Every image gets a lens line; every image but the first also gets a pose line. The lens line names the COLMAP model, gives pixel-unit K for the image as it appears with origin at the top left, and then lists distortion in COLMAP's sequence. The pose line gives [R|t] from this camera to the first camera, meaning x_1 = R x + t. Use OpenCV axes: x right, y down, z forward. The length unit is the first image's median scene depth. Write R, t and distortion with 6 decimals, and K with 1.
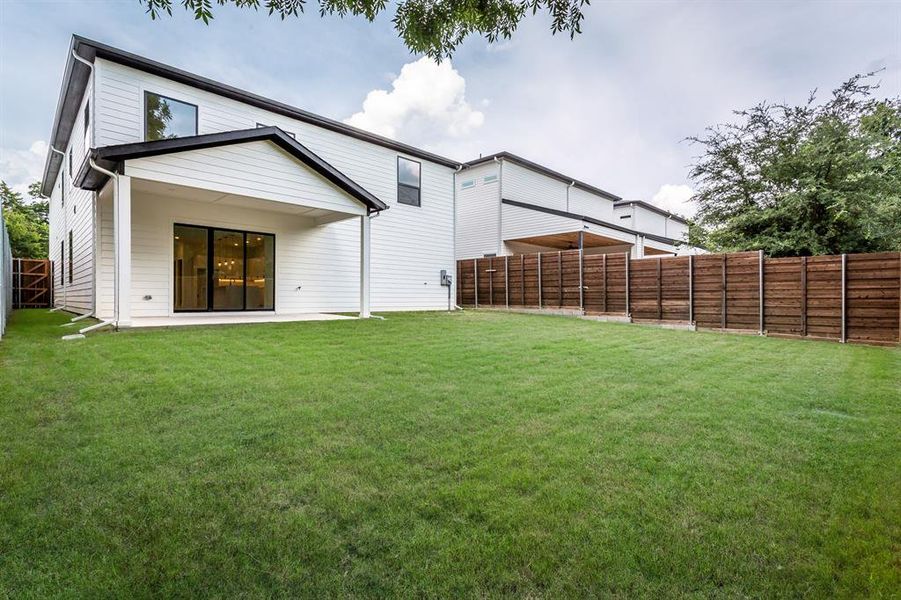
lens RADIAL K [[417.1, 0, 453.2], [0, 417.1, 299.5], [0, 0, 1]] dist [-0.066748, 0.026620]
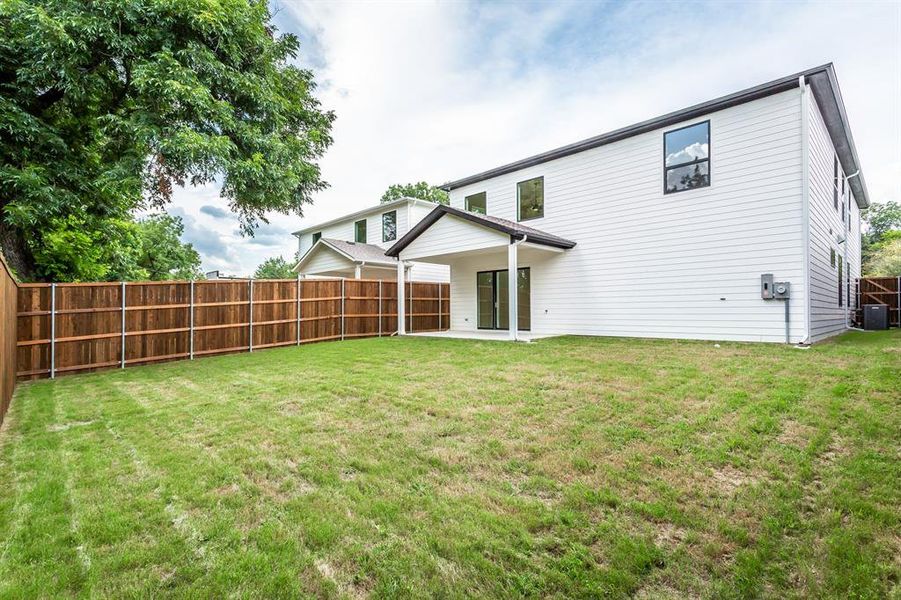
lens RADIAL K [[417.1, 0, 453.2], [0, 417.1, 299.5], [0, 0, 1]] dist [-0.066748, 0.026620]
pose [[-0.040119, -0.040621, -0.998369, 0.655572], [-0.003549, 0.999173, -0.040512, -0.011971], [0.999189, 0.001918, -0.040230, 0.688533]]
